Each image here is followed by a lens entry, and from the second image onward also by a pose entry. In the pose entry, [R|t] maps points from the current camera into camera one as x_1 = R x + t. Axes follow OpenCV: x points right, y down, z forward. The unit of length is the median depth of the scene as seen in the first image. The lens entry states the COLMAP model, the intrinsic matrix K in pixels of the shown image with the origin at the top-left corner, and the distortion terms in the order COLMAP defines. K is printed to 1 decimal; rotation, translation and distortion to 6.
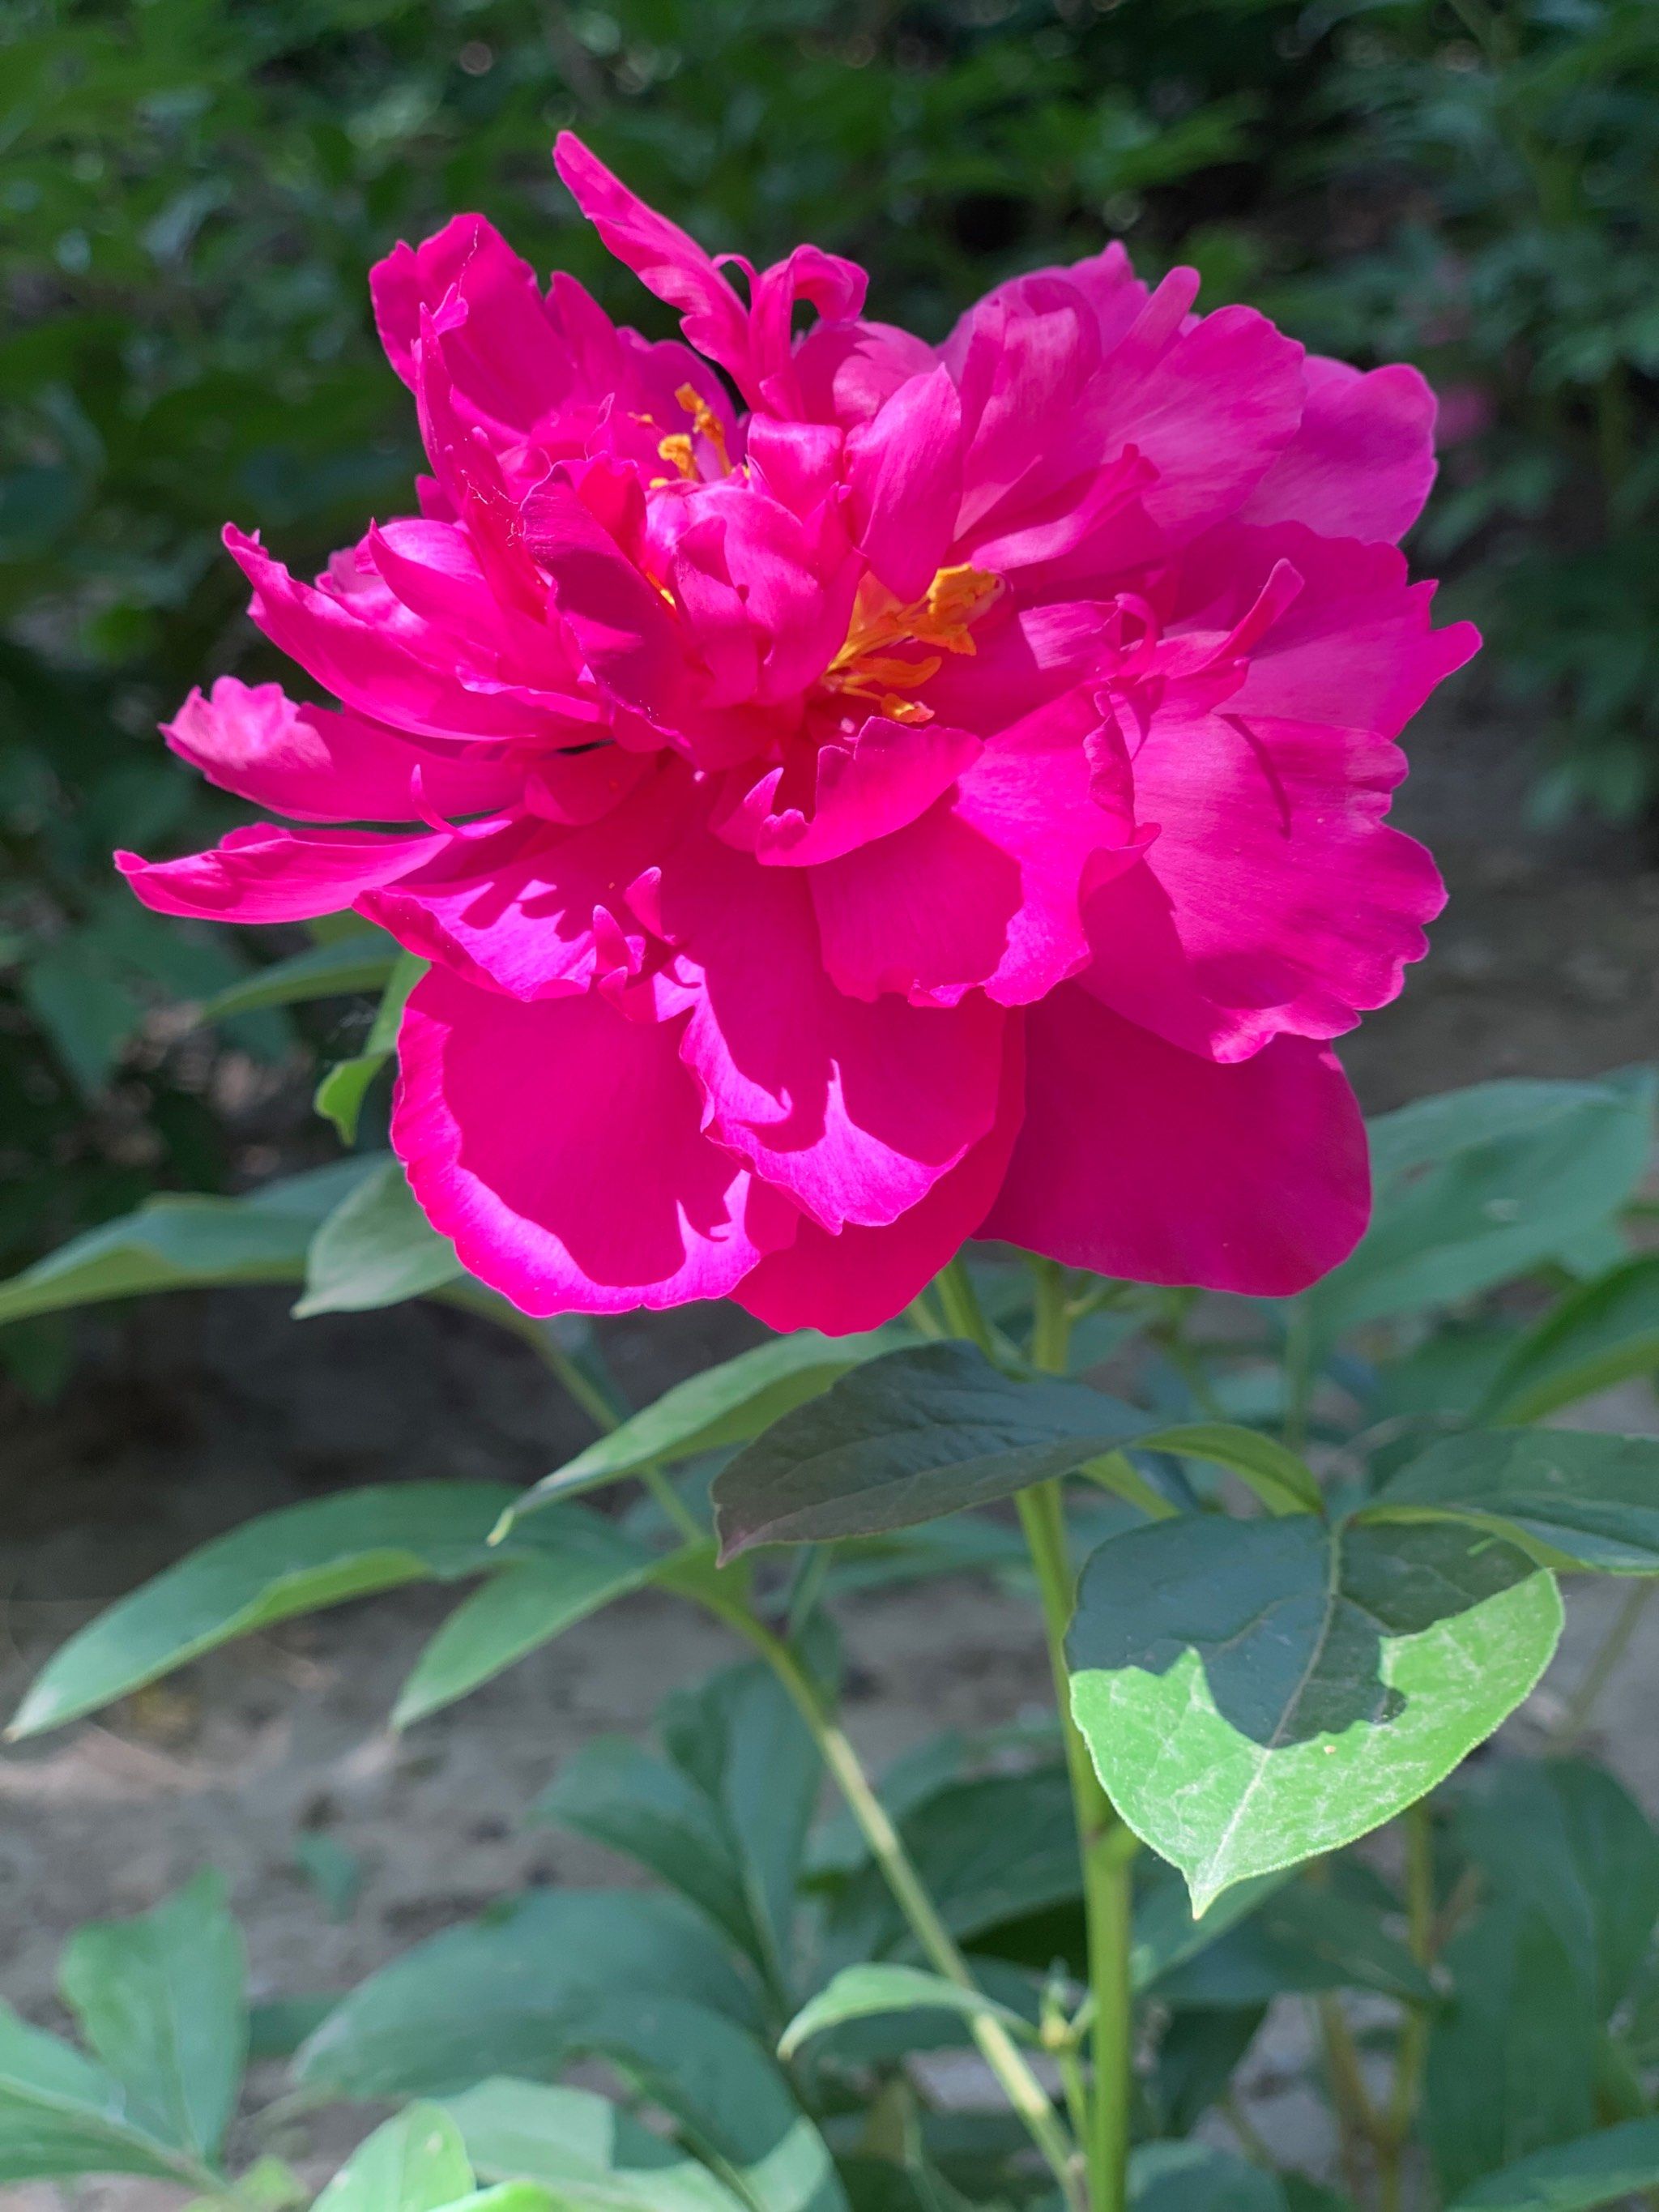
lens RADIAL K [[3371.6, 0, 829.5], [0, 3371.6, 1106.0], [0, 0, 1]] dist [-0.181486, 0.631652]
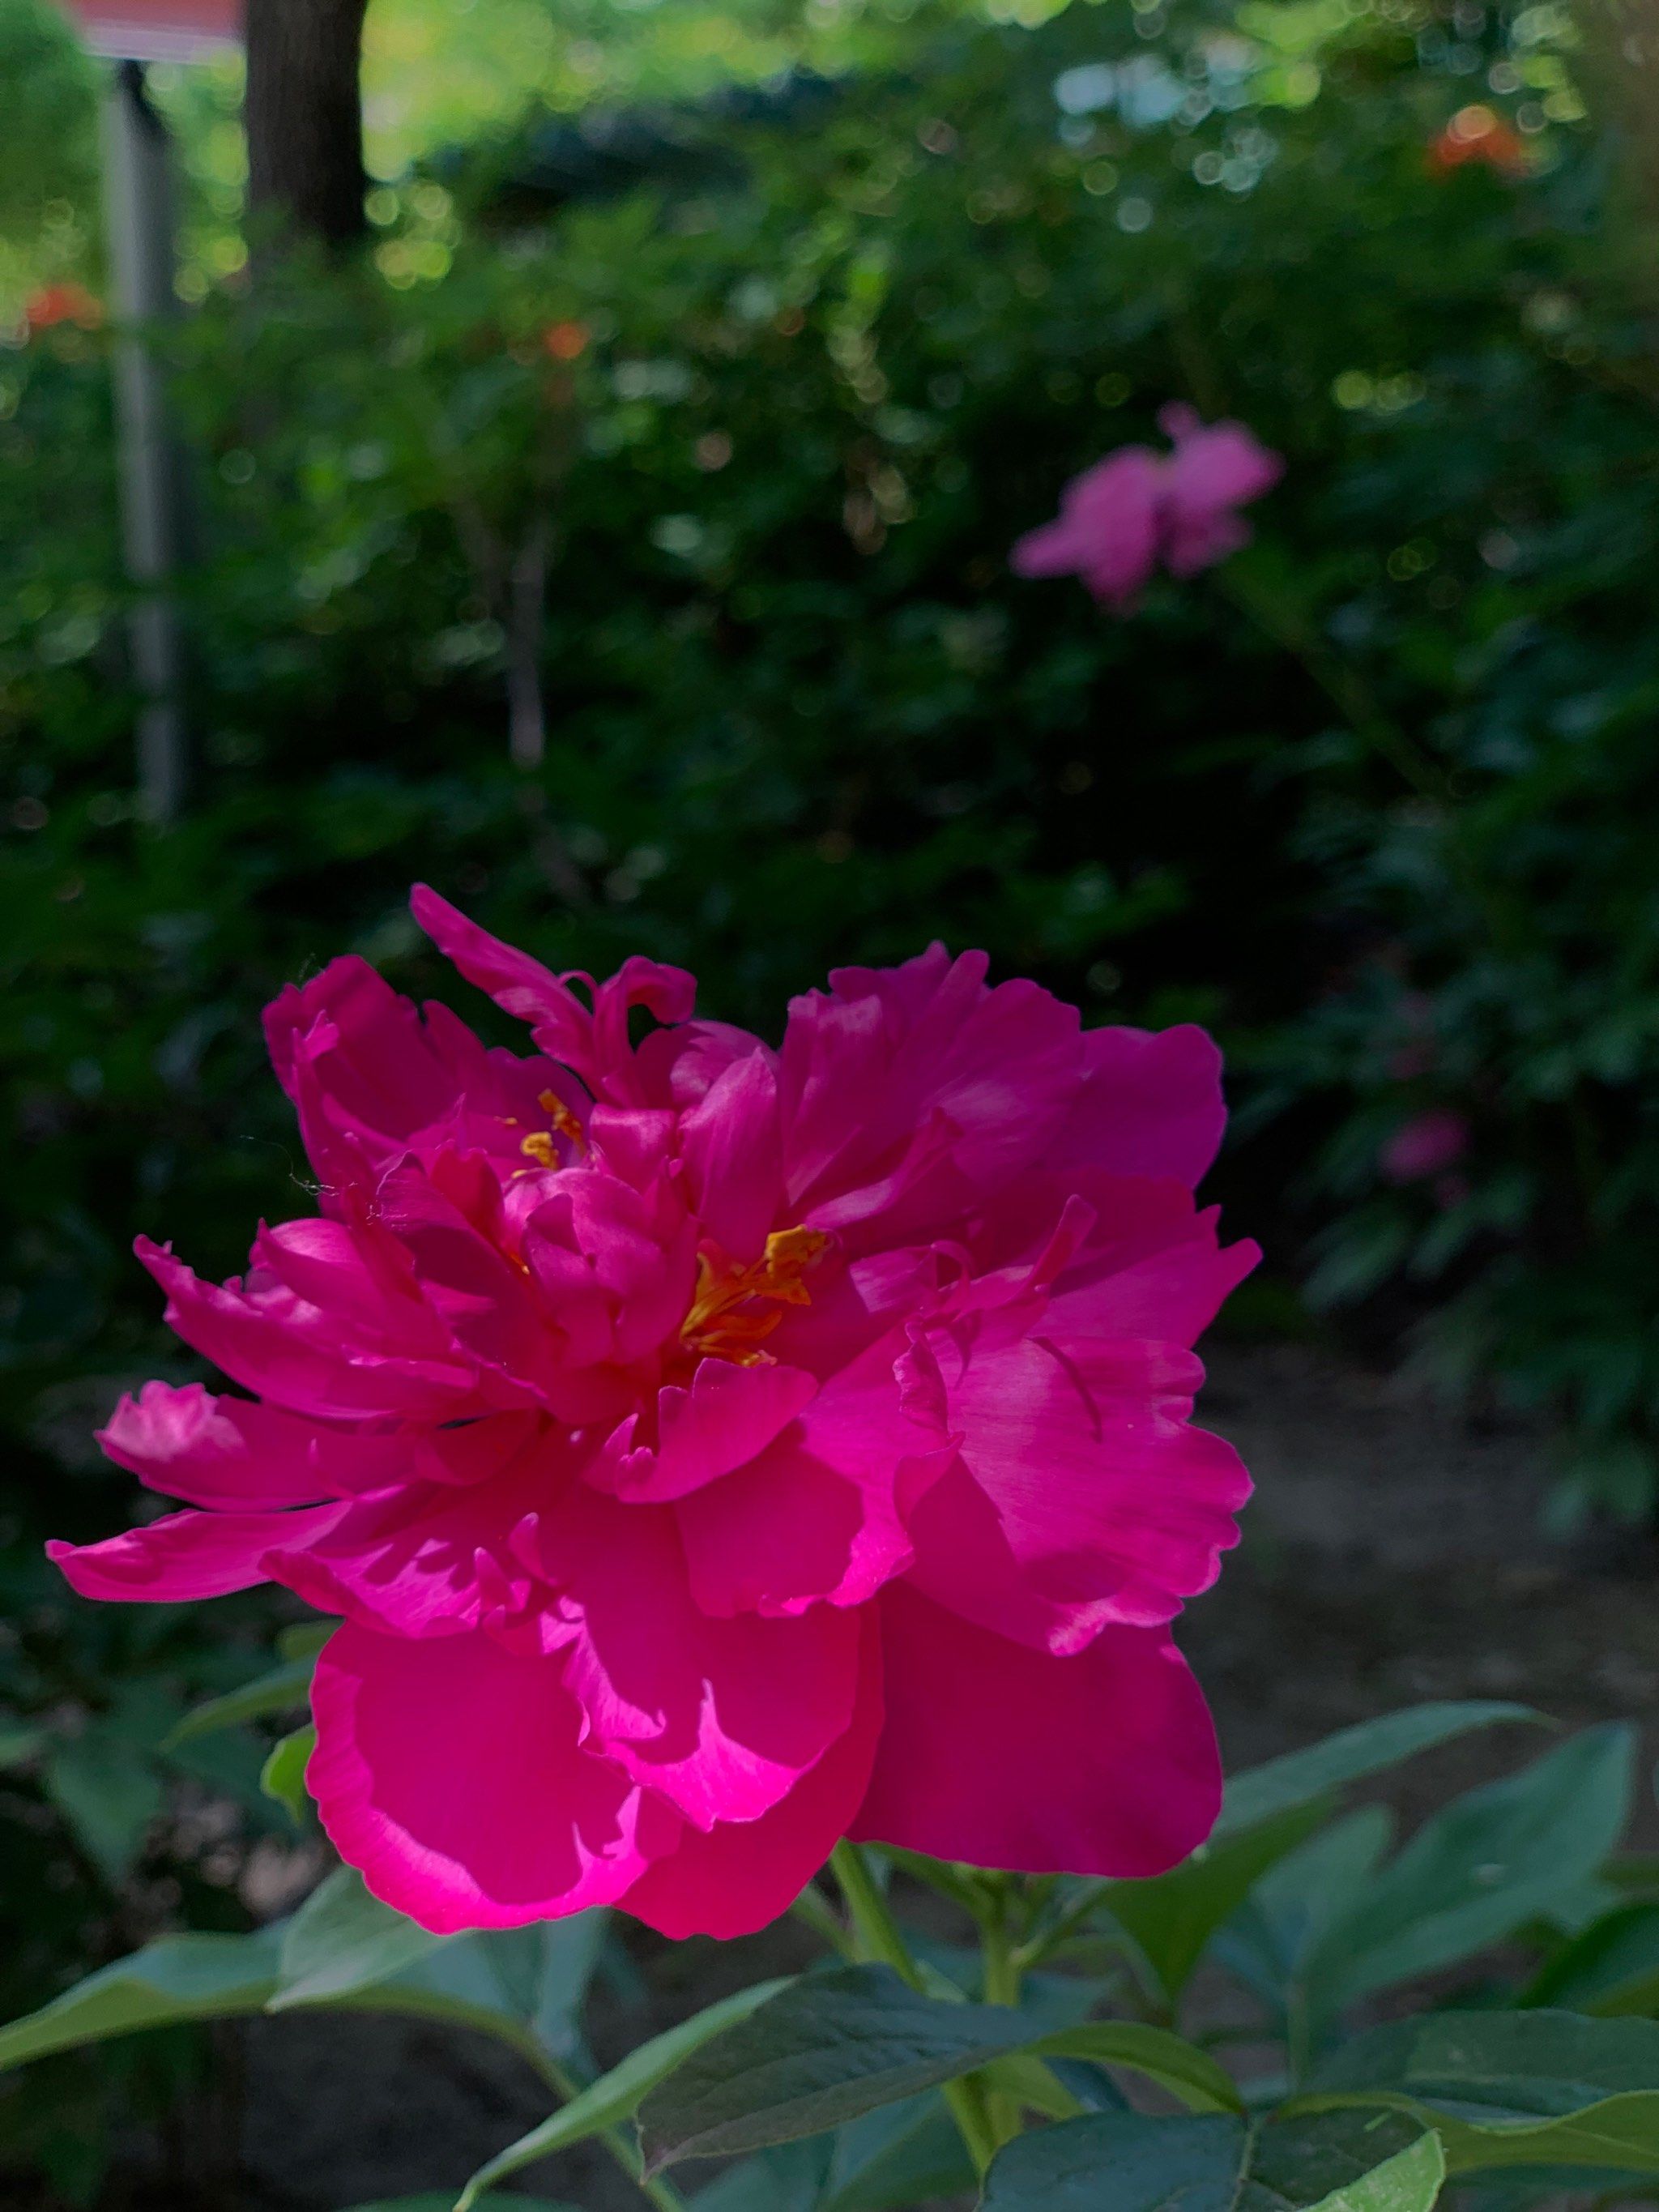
lens RADIAL K [[3371.6, 0, 829.5], [0, 3371.6, 1106.0], [0, 0, 1]] dist [-0.181486, 0.631652]
pose [[0.997174, -0.074349, -0.010776, 0.065578], [0.069783, 0.969801, -0.233700, 0.061566], [0.027826, 0.232287, 0.972249, -0.094487]]
